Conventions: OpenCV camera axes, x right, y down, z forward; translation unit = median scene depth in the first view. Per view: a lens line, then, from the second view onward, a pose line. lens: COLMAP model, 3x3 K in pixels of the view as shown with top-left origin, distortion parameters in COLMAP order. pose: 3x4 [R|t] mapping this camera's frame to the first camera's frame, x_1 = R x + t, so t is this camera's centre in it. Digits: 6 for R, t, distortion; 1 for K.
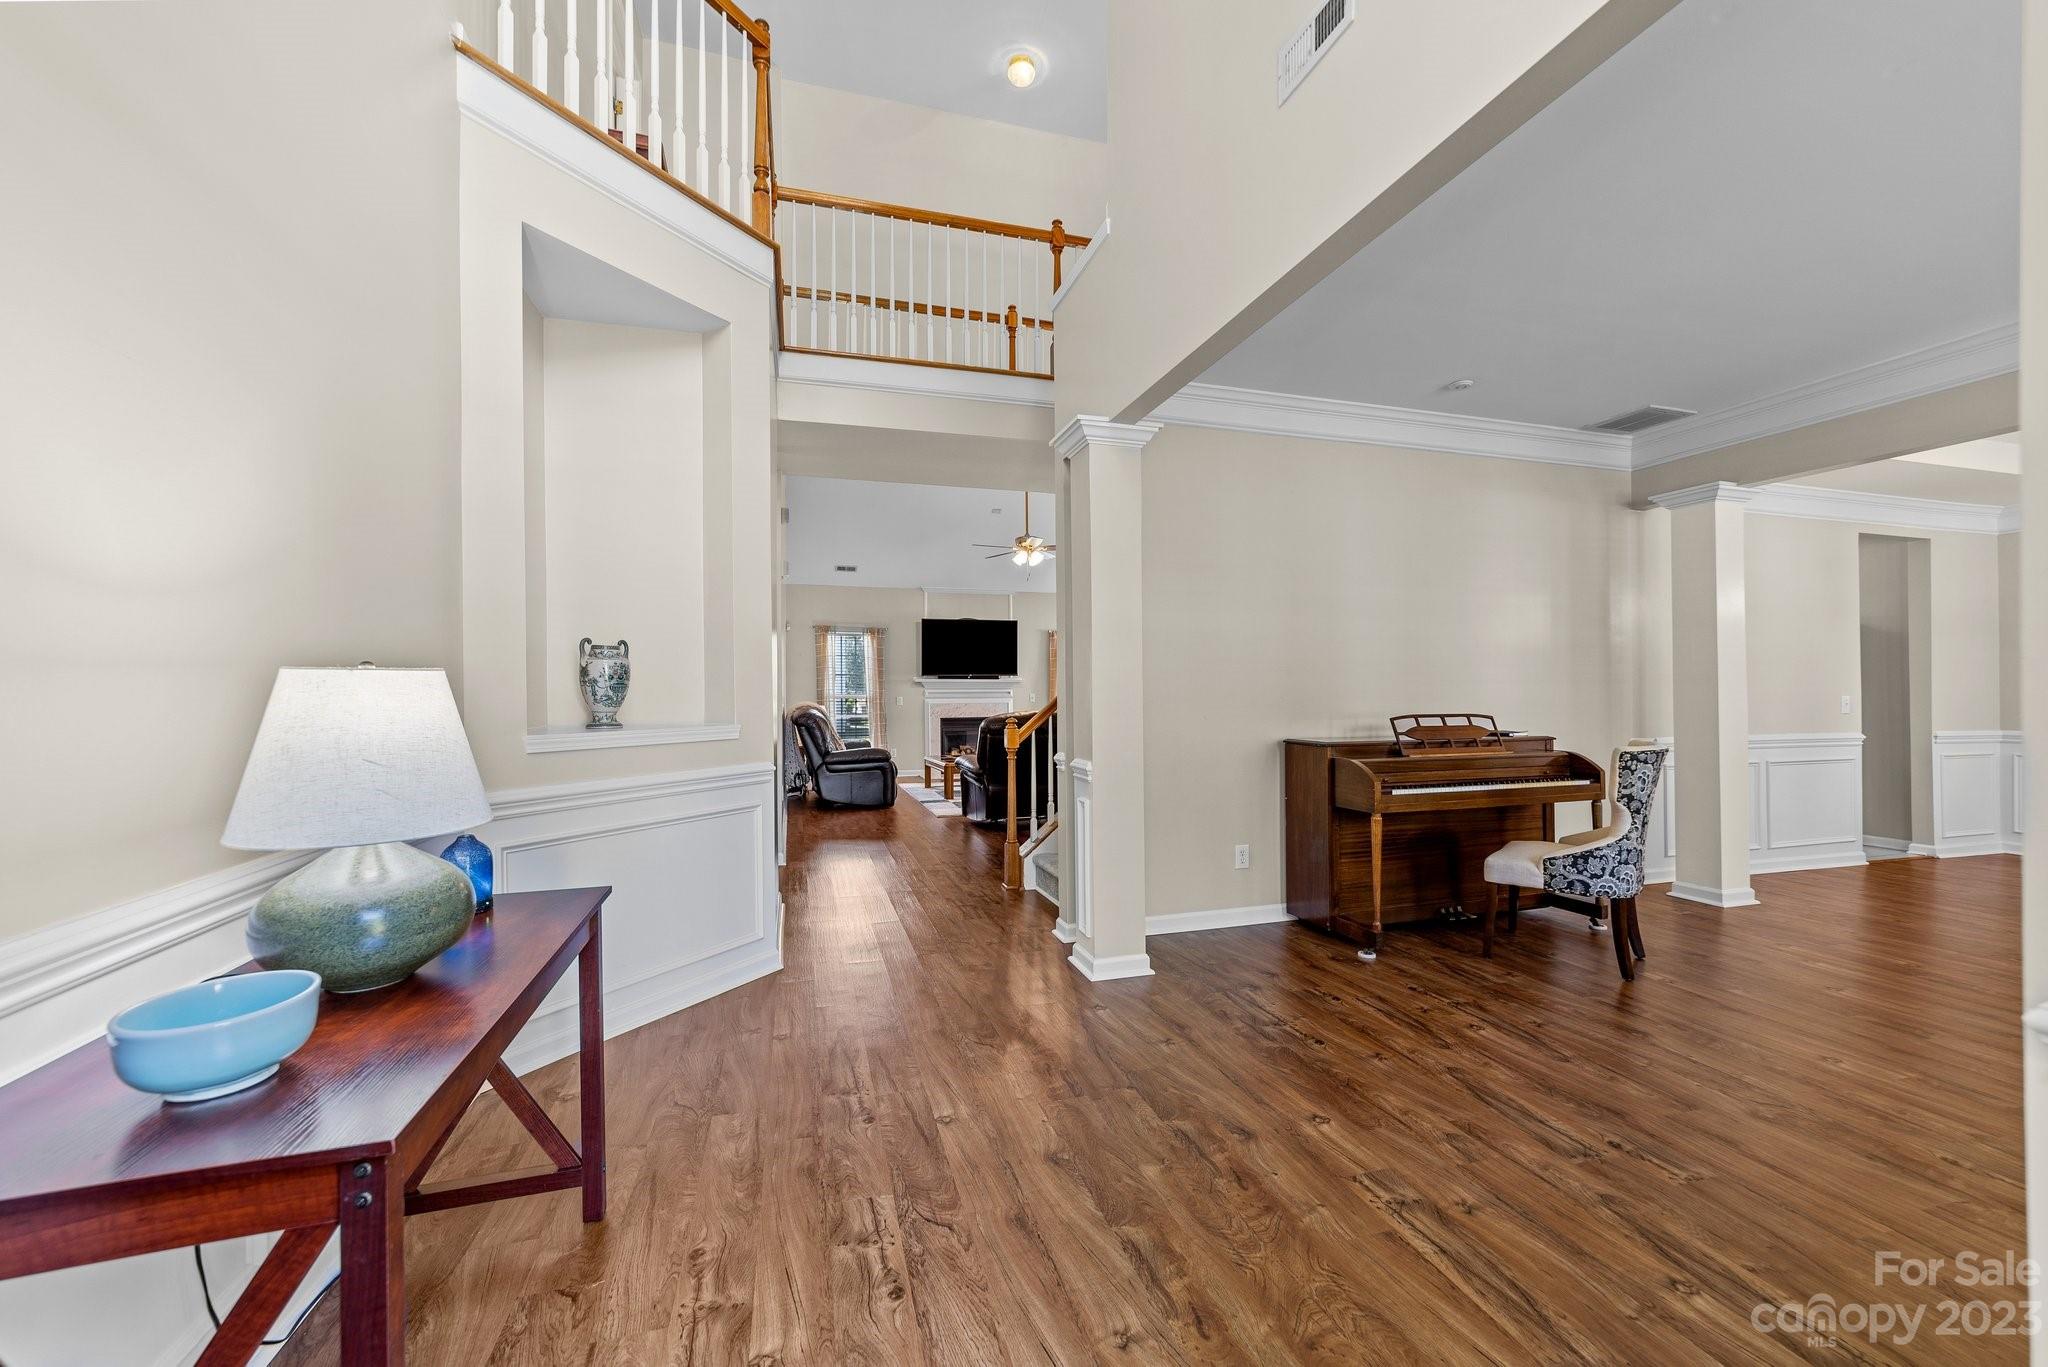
lens RADIAL K [[811.4, 0, 1024.0], [0, 811.4, 683.5], [0, 0, 1]] dist [-0.039453, -0.000003]
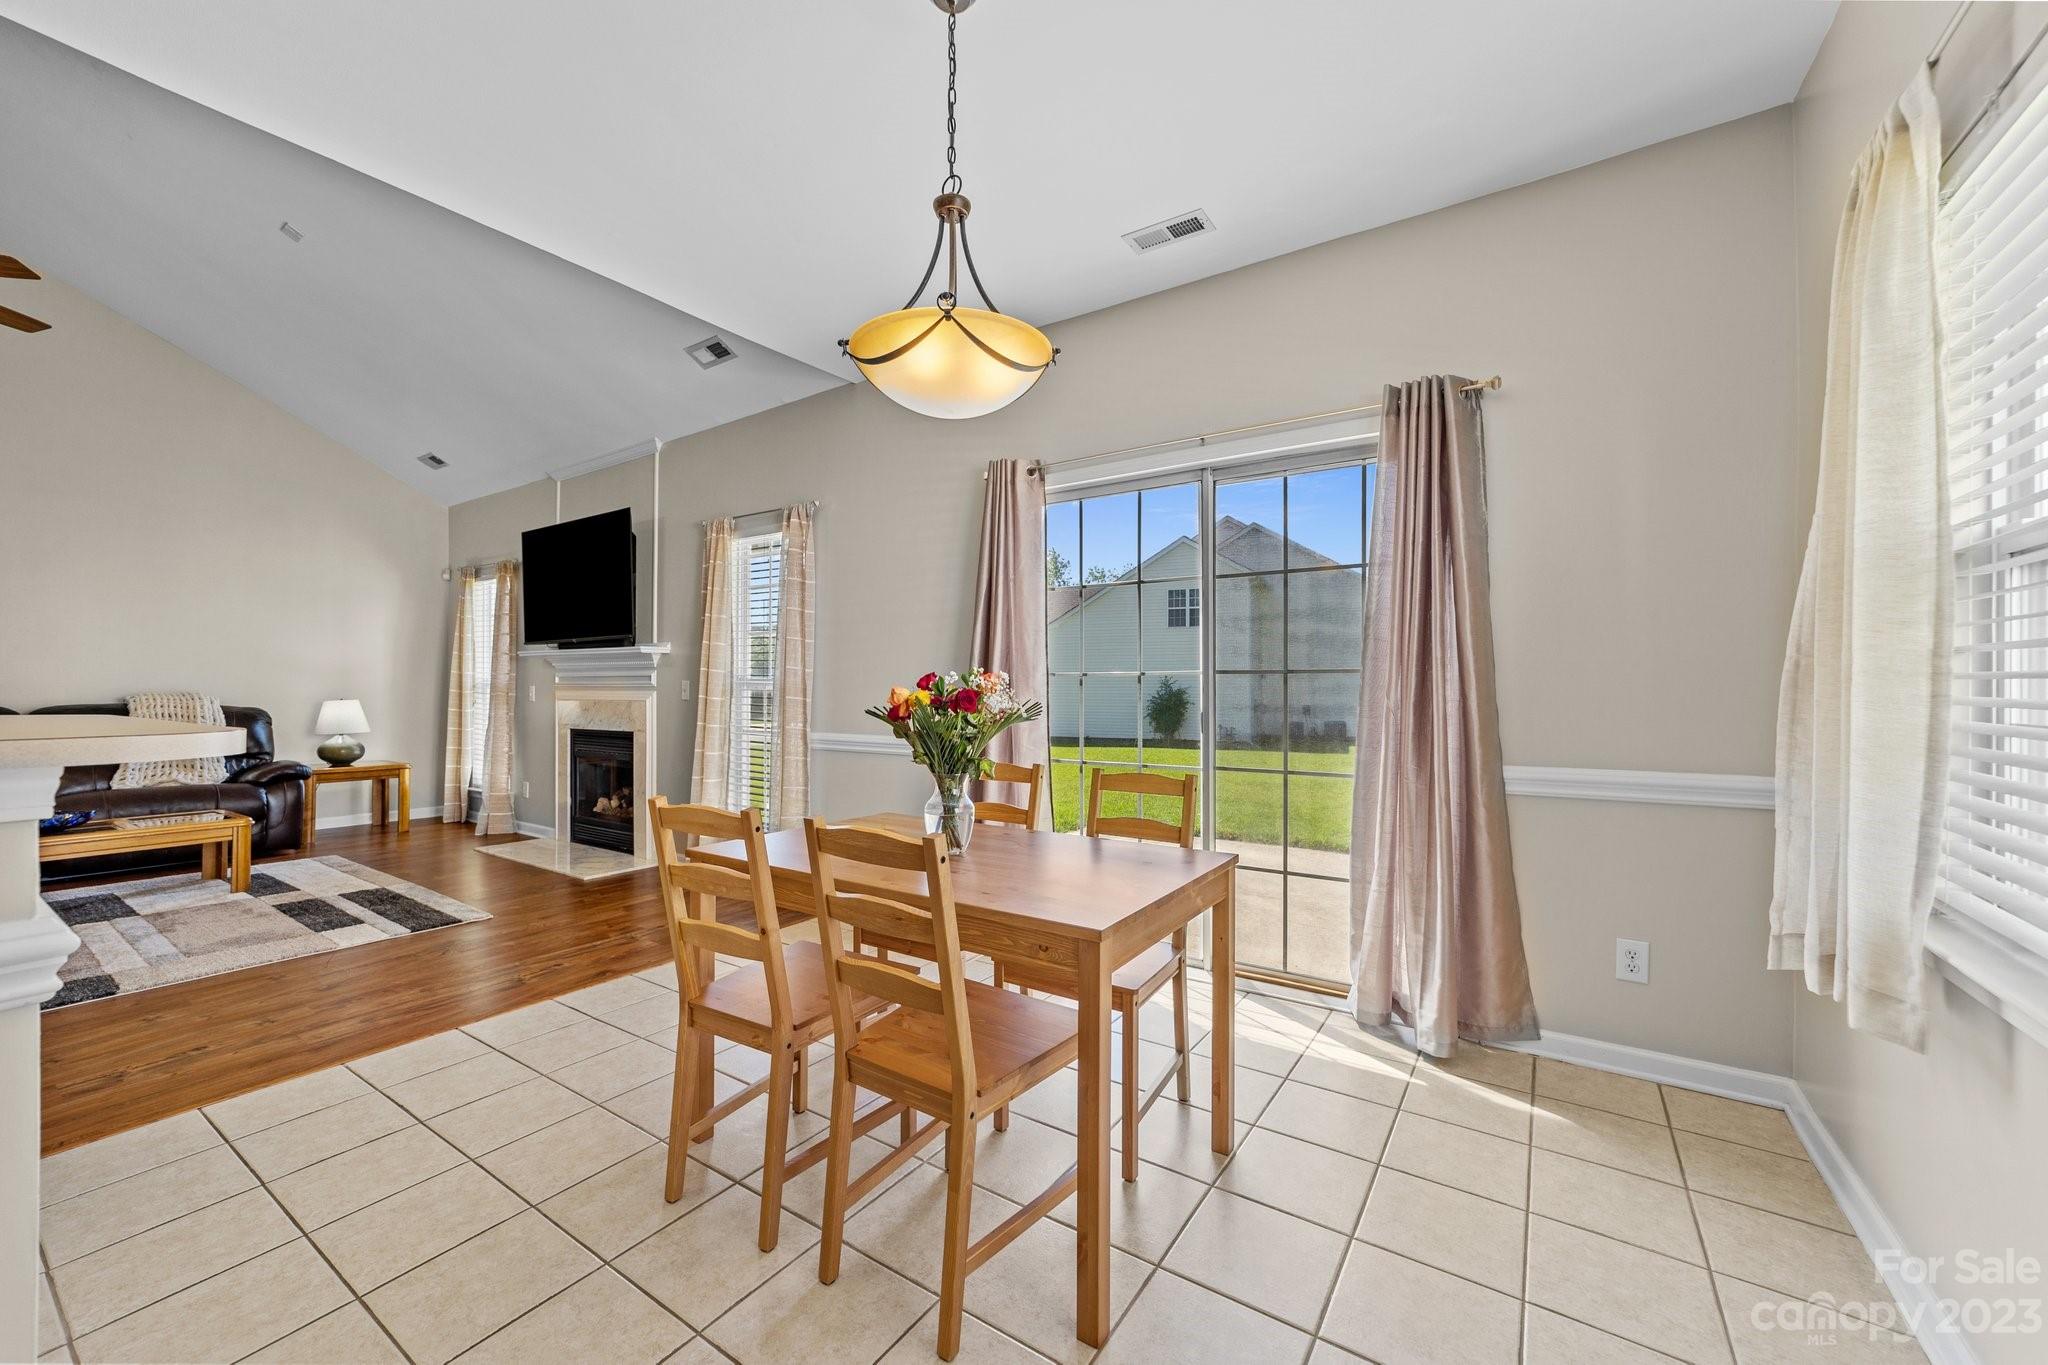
lens RADIAL K [[769.6, 0, 1024.0], [0, 769.6, 682.5], [0, 0, 1]] dist [-0.012653, -0.000020]
pose [[0.635419, 0.008150, -0.772125, 0.452294], [0.001907, 0.999925, 0.012123, 0.009663], [0.772165, -0.009176, 0.635356, 0.933700]]
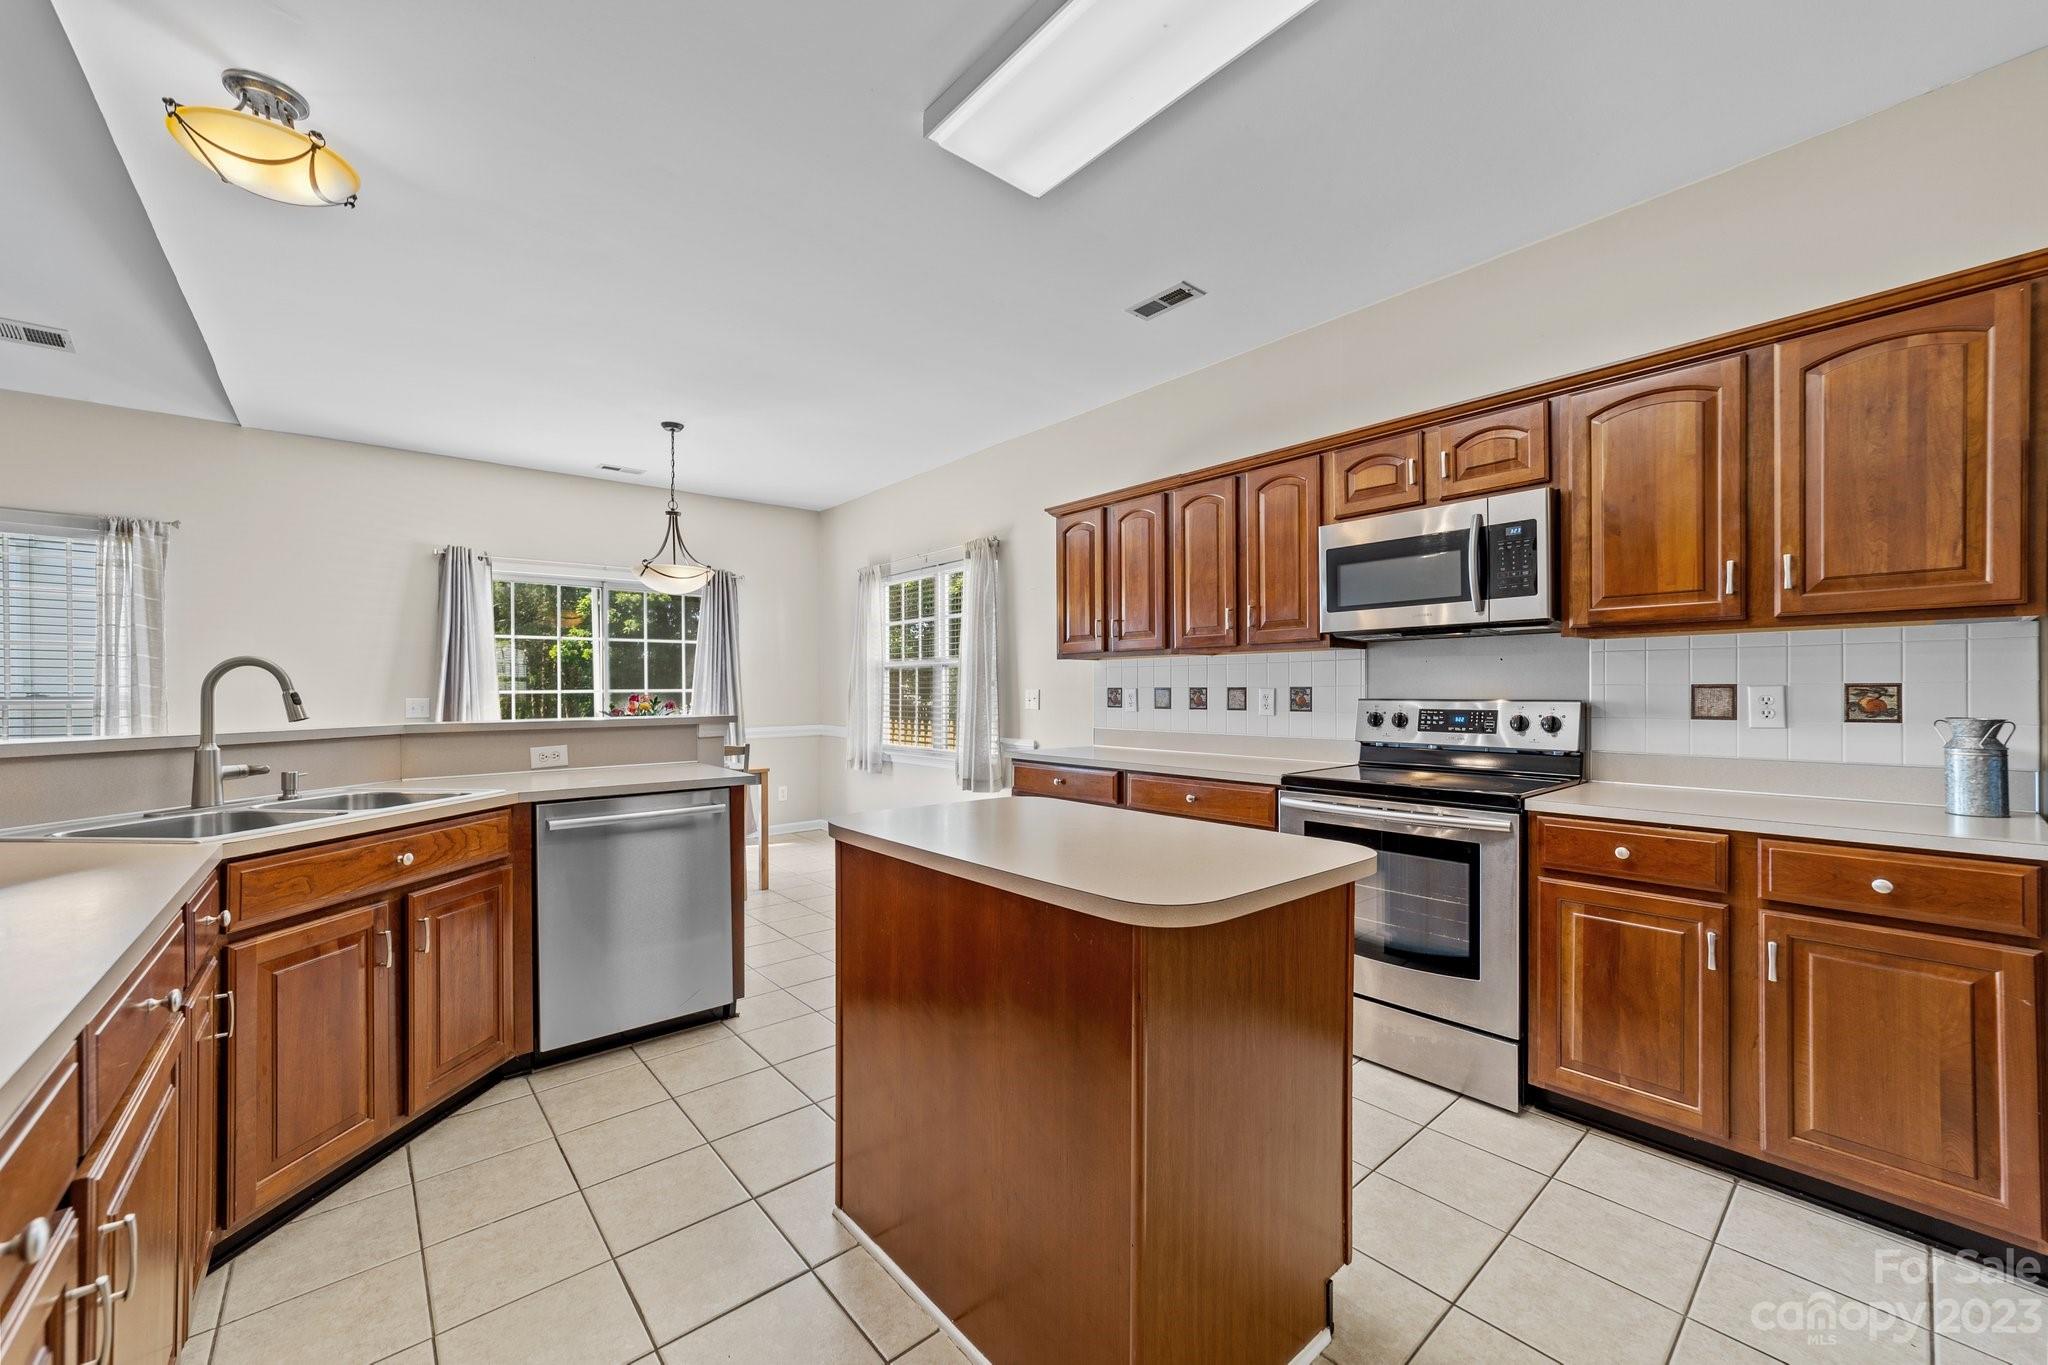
lens RADIAL K [[797.2, 0, 1024.9], [0, 797.2, 691.5], [0, 0, 1]] dist [-0.001231, 0.003946]
pose [[0.917939, 0.003928, 0.396702, 0.333795], [-0.008785, 0.999907, 0.010426, 0.002044], [-0.396624, -0.013055, 0.917888, 0.580326]]
